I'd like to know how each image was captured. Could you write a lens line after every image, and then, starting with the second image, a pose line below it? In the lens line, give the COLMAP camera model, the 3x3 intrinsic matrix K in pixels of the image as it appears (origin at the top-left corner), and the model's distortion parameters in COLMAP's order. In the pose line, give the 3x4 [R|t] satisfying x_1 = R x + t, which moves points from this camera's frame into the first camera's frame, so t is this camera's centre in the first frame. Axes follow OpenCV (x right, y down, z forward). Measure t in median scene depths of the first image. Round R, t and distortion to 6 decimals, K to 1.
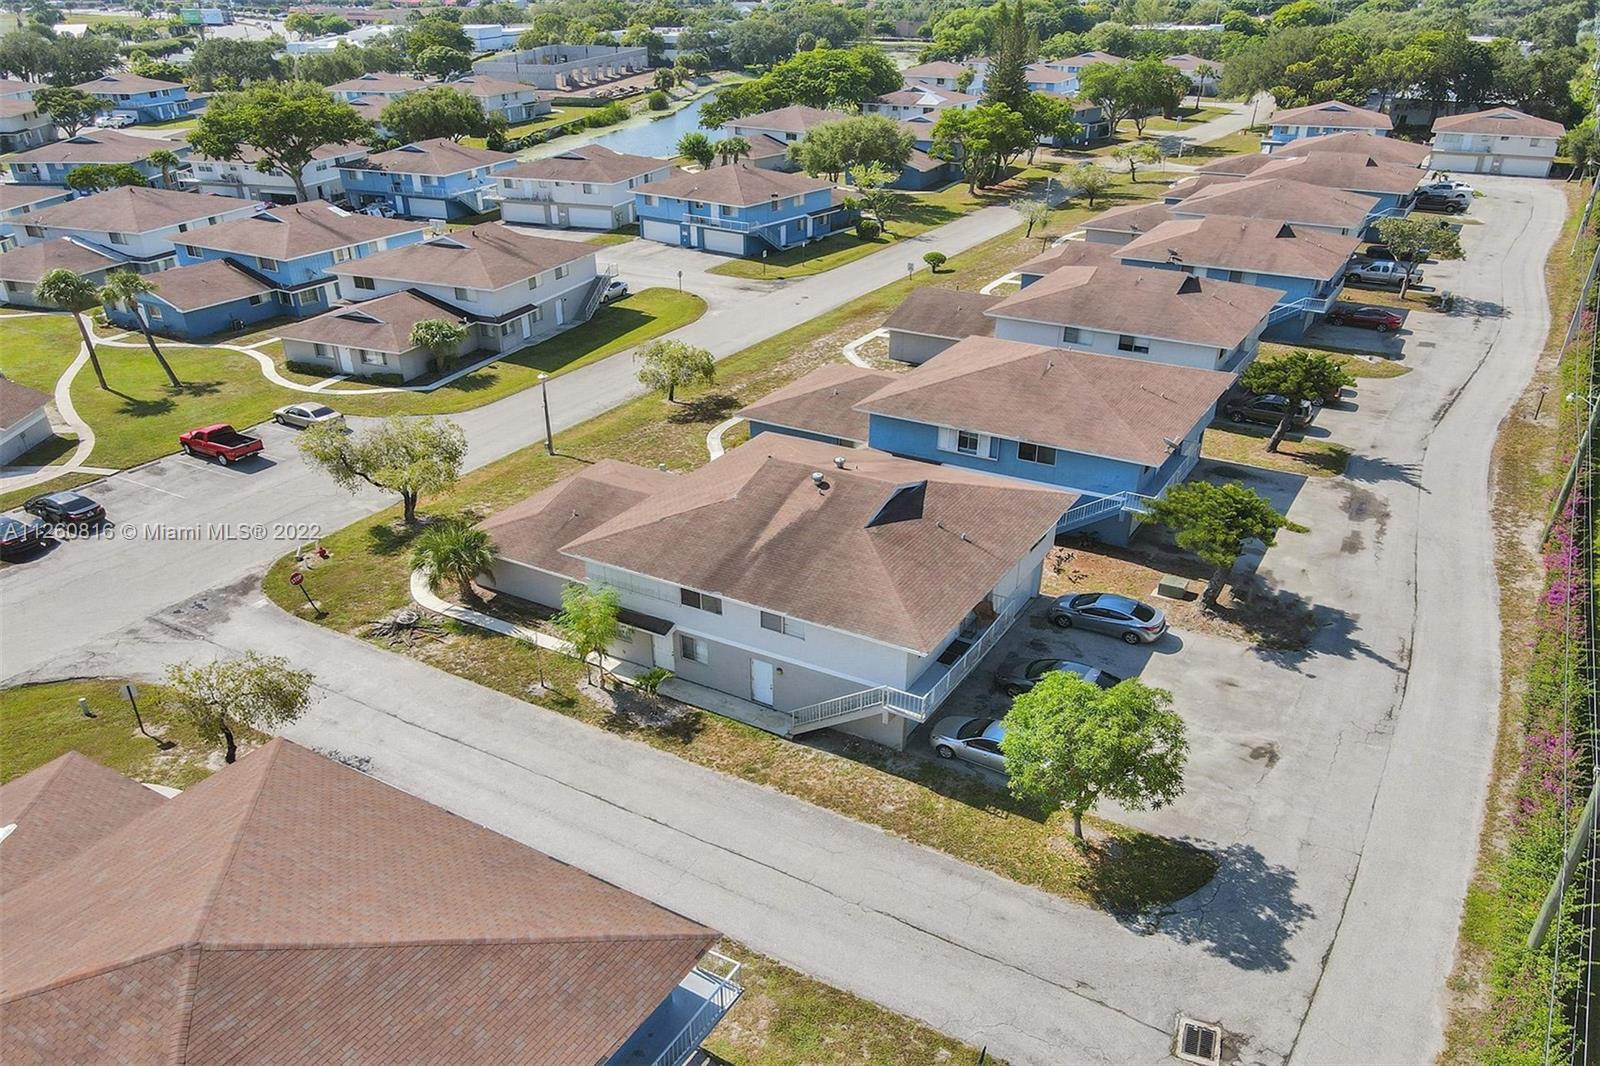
lens RADIAL K [[1266.5, 0, 752.1], [0, 1266.5, 574.4], [0, 0, 1]] dist [0.005440, 0.002984]
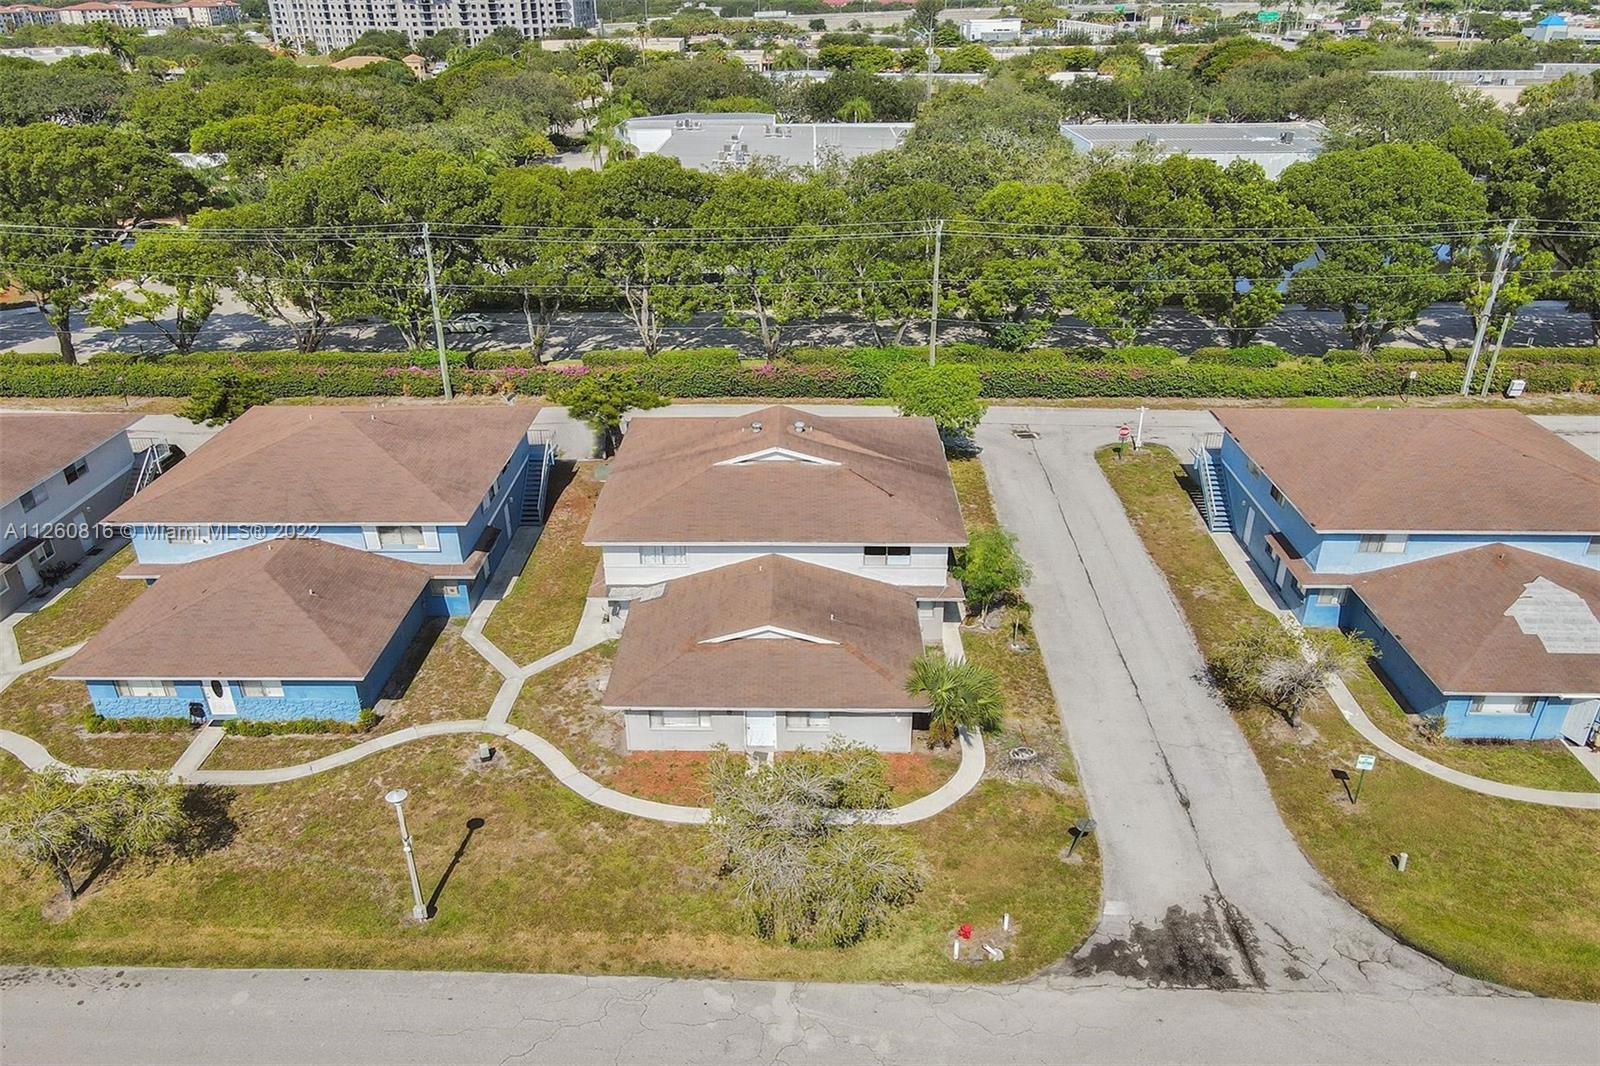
lens RADIAL K [[1223.0, 0, 781.9], [0, 1223.0, 571.9], [0, 0, 1]] dist [0.001985, 0.012052]
pose [[-0.517128, -0.366167, 0.773629, -0.503666], [0.381792, 0.710277, 0.591389, -0.387218], [-0.766038, 0.601189, -0.227504, 0.800683]]
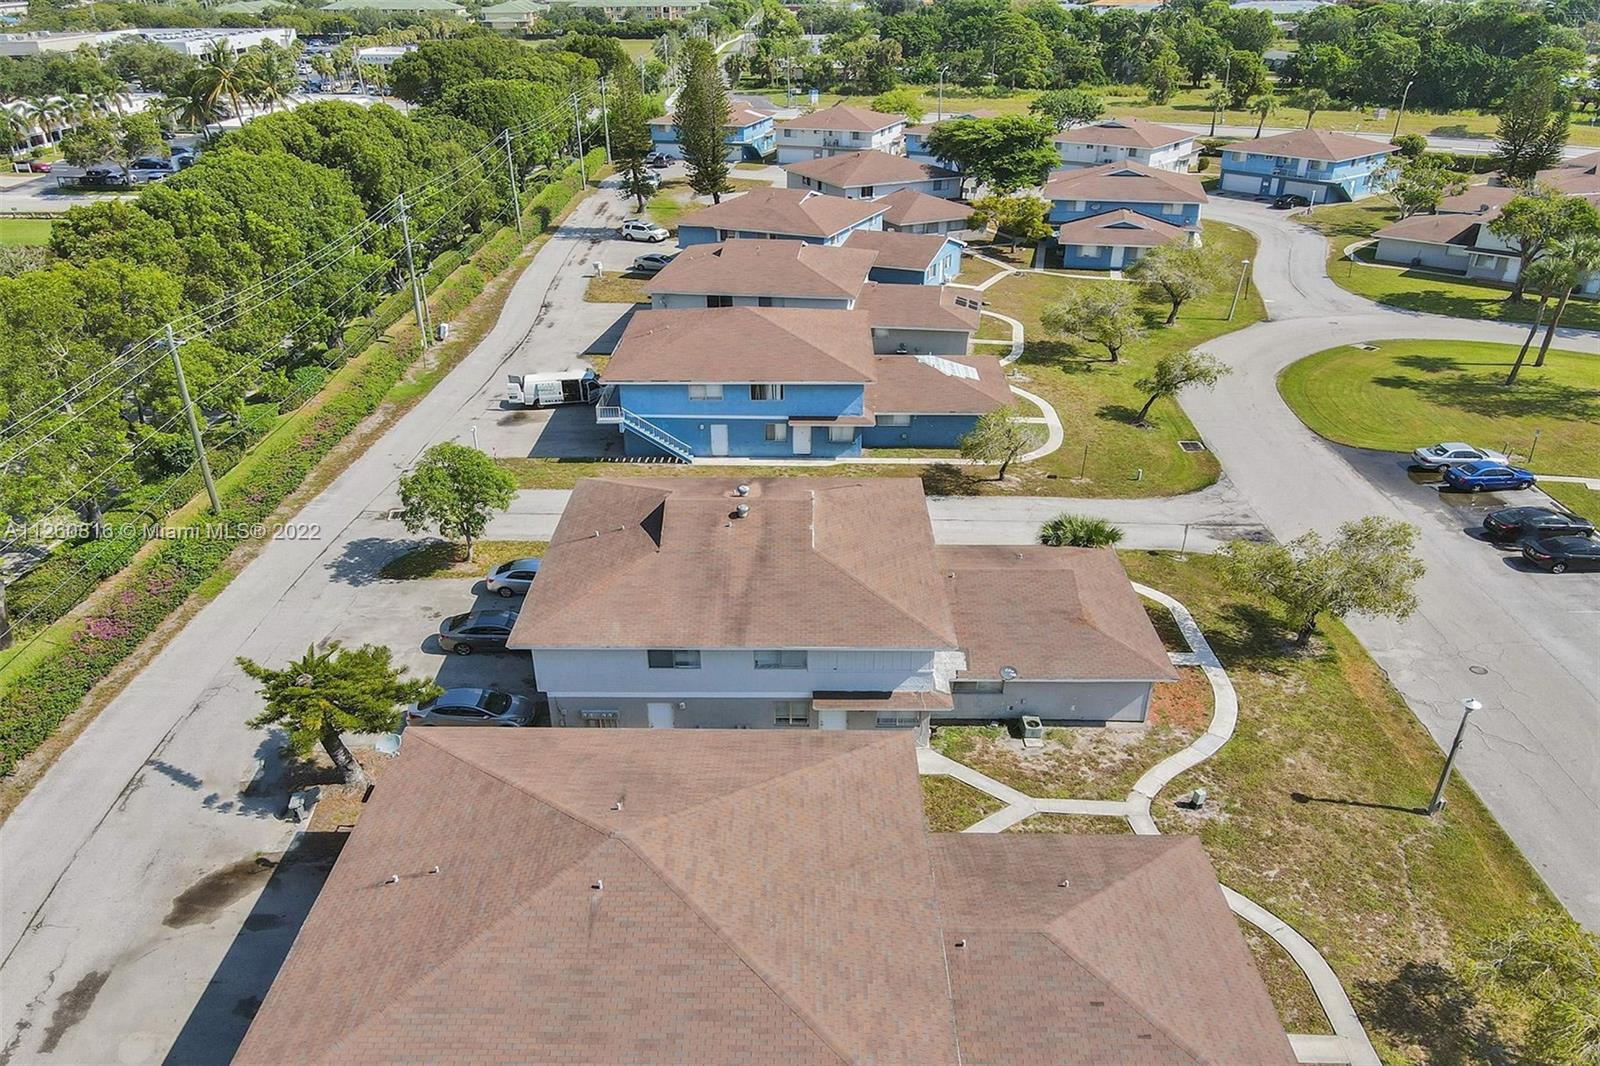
lens RADIAL K [[1230.8, 0, 807.1], [0, 1230.8, 560.1], [0, 0, 1]] dist [0.000909, 0.013394]
pose [[-0.852758, 0.238672, -0.464585, 0.289009], [-0.217643, 0.646209, 0.731468, -0.463576], [0.474800, 0.724879, -0.499114, 0.930153]]
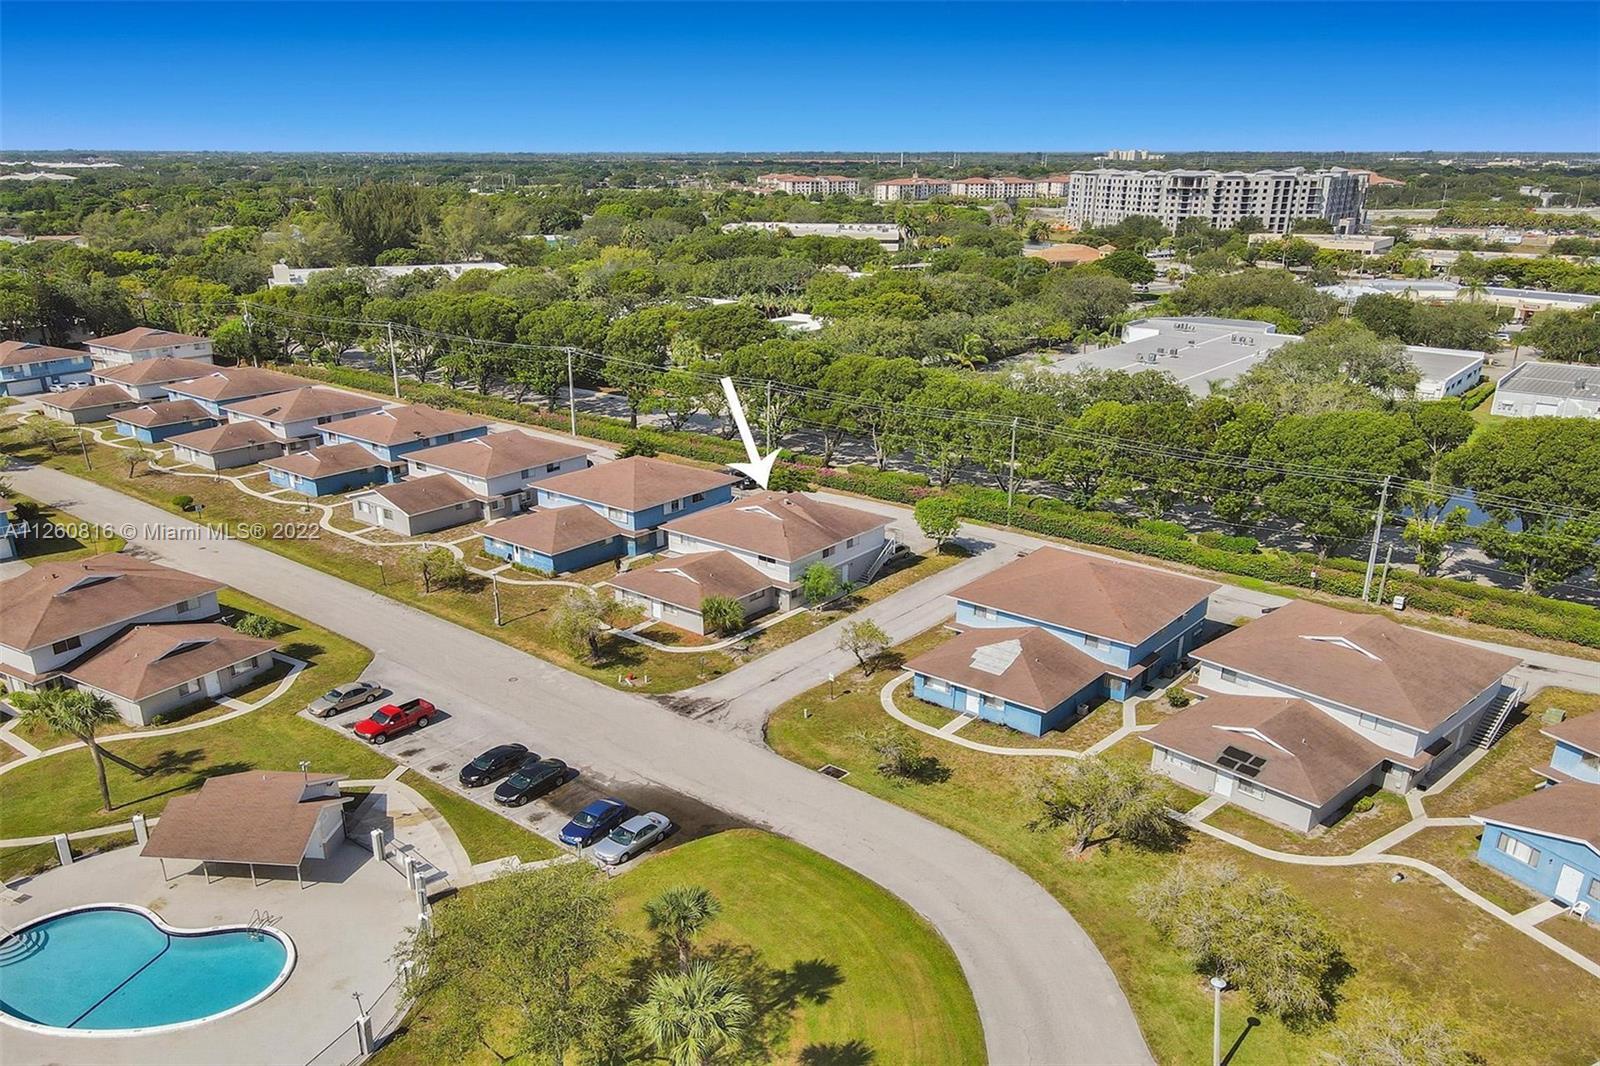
lens RADIAL K [[1230.8, 0, 807.1], [0, 1230.8, 560.1], [0, 0, 1]] dist [0.000909, 0.013394]
pose [[0.115003, -0.315901, 0.941797, -1.244489], [0.433160, 0.869151, 0.238640, -0.301172], [-0.893950, 0.380504, 0.236791, 0.281556]]
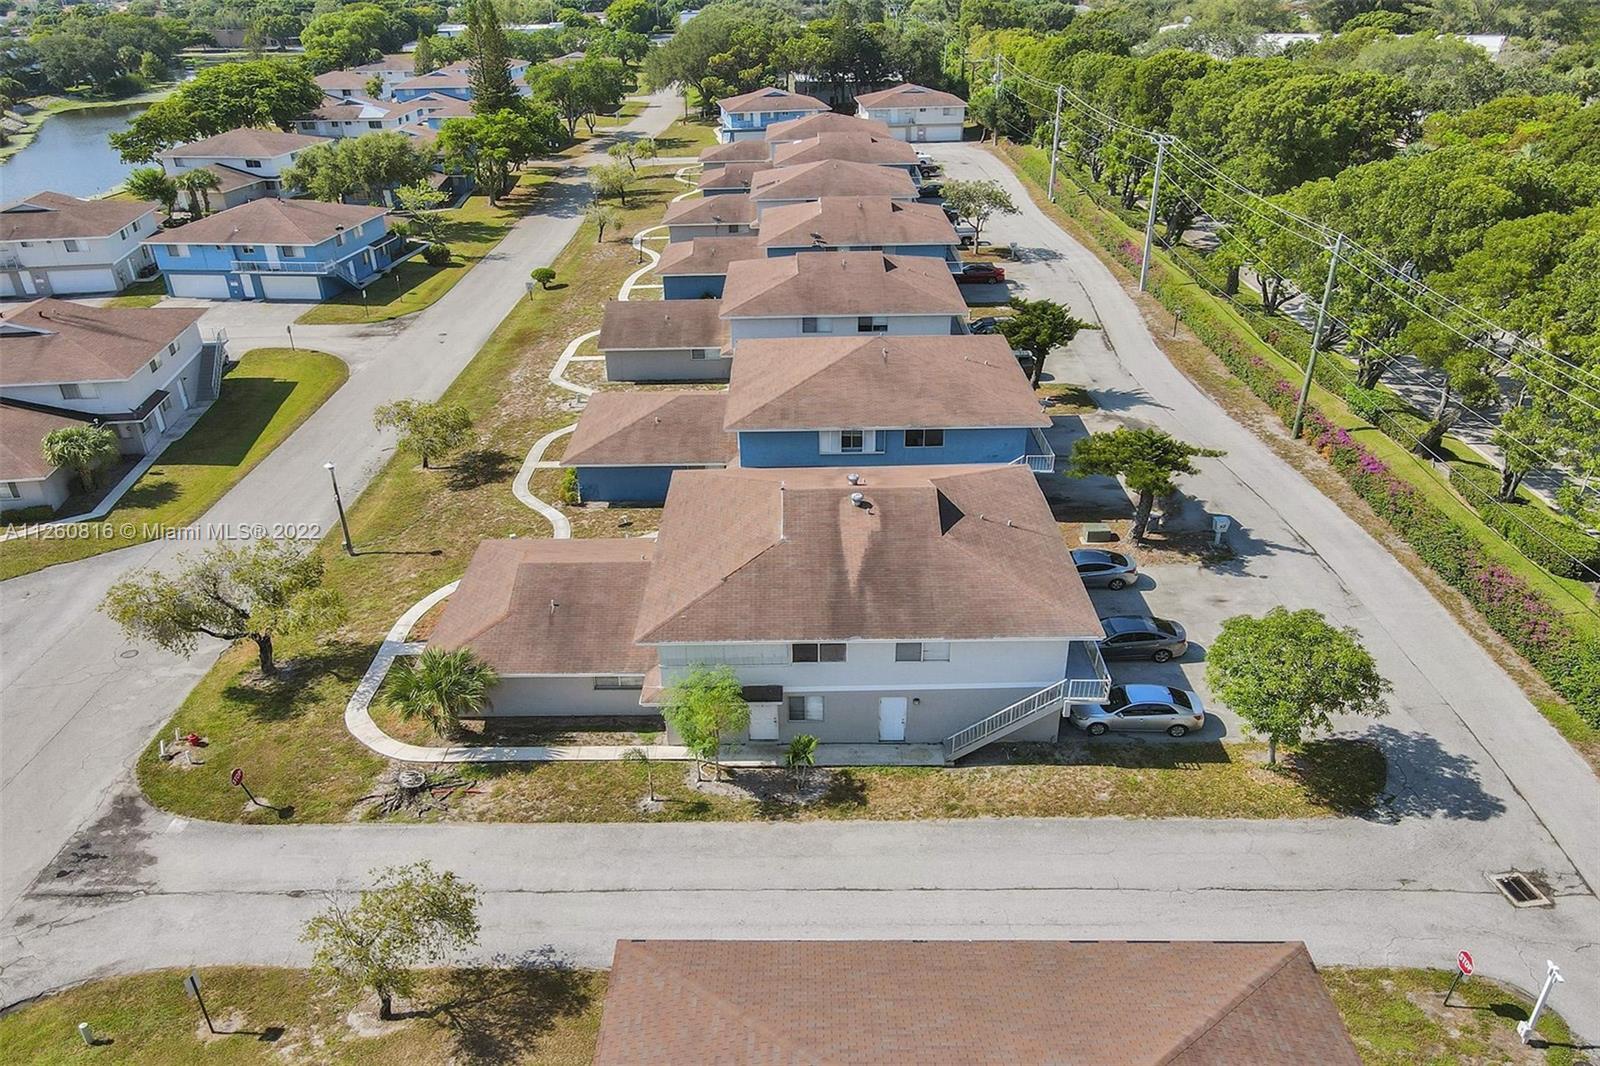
lens RADIAL K [[1283.1, 0, 793.4], [0, 1283.1, 591.1], [0, 0, 1]] dist [0.003378, 0.024683]
pose [[0.853739, -0.242692, 0.460684, -0.266990], [0.240875, 0.968457, 0.063801, -0.048665], [-0.461637, 0.056497, 0.885268, 0.102771]]
